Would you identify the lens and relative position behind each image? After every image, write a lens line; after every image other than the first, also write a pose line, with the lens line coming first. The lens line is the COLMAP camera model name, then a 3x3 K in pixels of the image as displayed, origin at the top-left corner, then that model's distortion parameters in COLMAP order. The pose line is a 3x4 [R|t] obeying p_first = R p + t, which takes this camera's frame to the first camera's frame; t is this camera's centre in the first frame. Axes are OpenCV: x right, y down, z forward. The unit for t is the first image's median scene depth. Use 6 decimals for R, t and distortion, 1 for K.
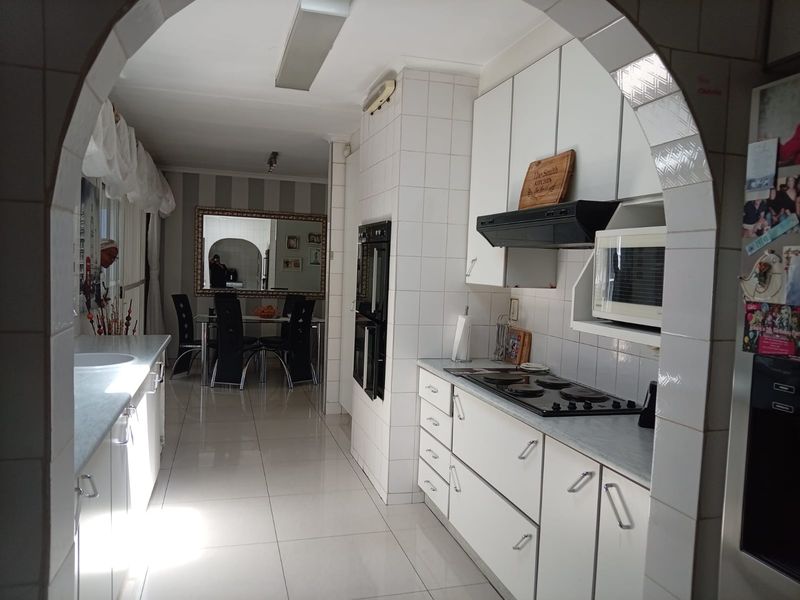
lens RADIAL K [[597.6, 0, 400.0], [0, 597.6, 300.0], [0, 0, 1]] dist [0.025407, -0.105383]
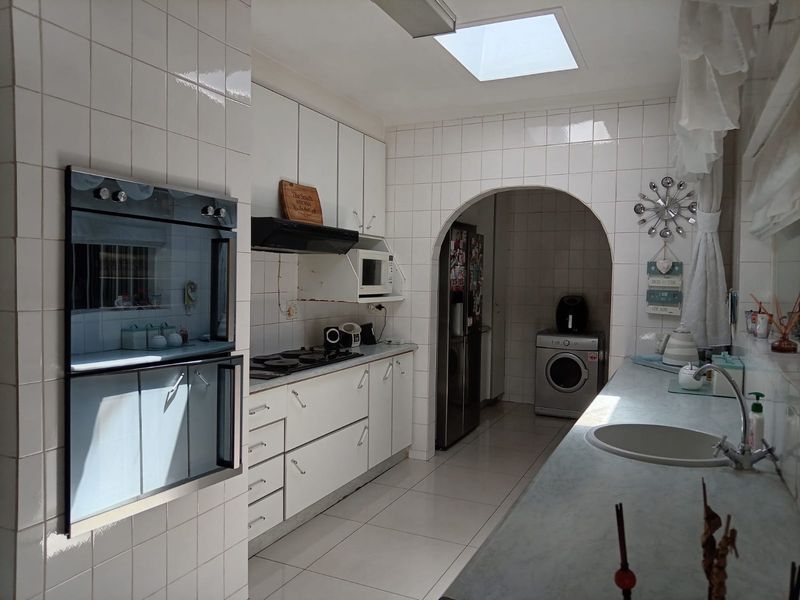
lens RADIAL K [[597.6, 0, 400.0], [0, 597.6, 300.0], [0, 0, 1]] dist [0.025407, -0.105383]
pose [[-0.746693, -0.070595, 0.661412, -0.911184], [-0.000190, 0.994375, 0.105918, -0.138733], [-0.665169, 0.078963, -0.742506, 2.078201]]
